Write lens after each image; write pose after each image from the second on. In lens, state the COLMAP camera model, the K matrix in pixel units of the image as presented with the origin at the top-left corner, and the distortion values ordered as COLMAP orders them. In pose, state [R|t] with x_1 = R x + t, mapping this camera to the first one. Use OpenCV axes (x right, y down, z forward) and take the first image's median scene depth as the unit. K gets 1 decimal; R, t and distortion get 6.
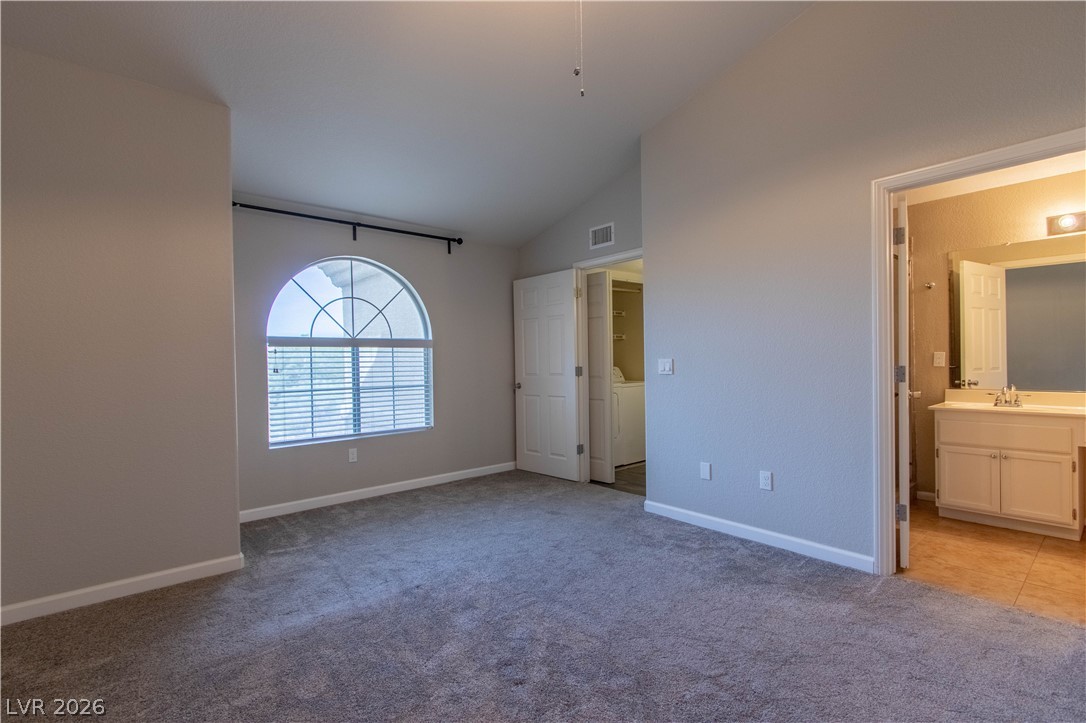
lens RADIAL K [[491.0, 0, 543.6], [0, 491.0, 363.2], [0, 0, 1]] dist [-0.005064, -0.000338]
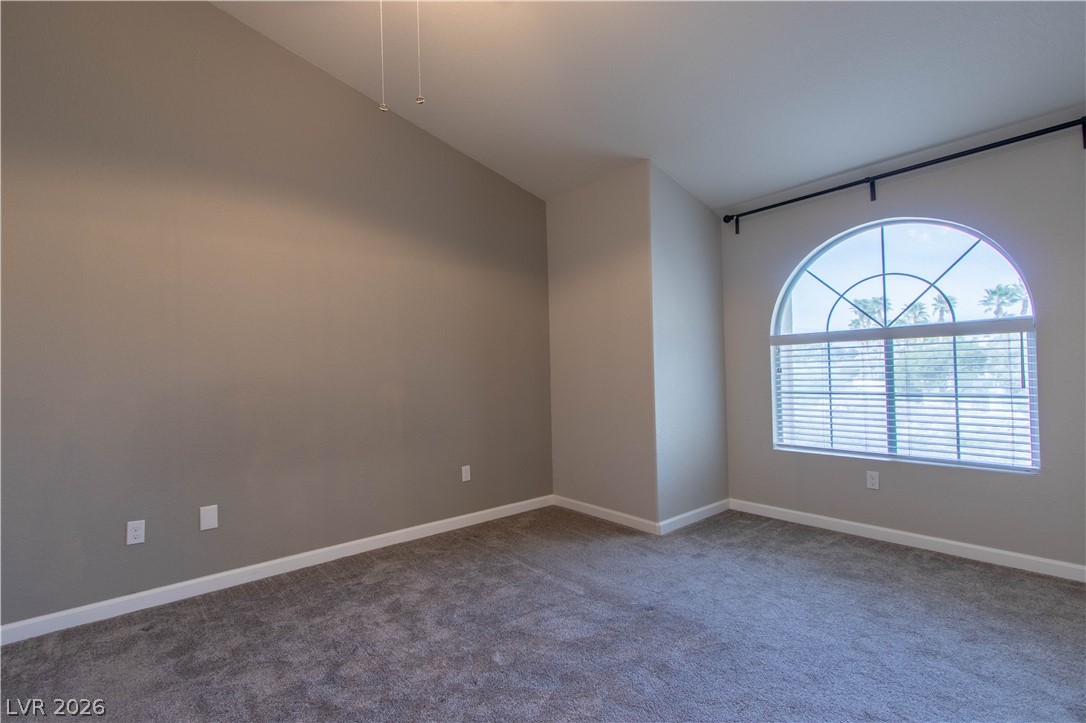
lens RADIAL K [[491.0, 0, 515.8], [0, 491.0, 363.3], [0, 0, 1]] dist [-0.005064, -0.000338]
pose [[-0.044554, -0.001497, -0.999006, 0.430463], [0.023019, 0.999732, -0.002524, -0.007603], [0.998742, -0.023109, -0.044508, 0.503014]]
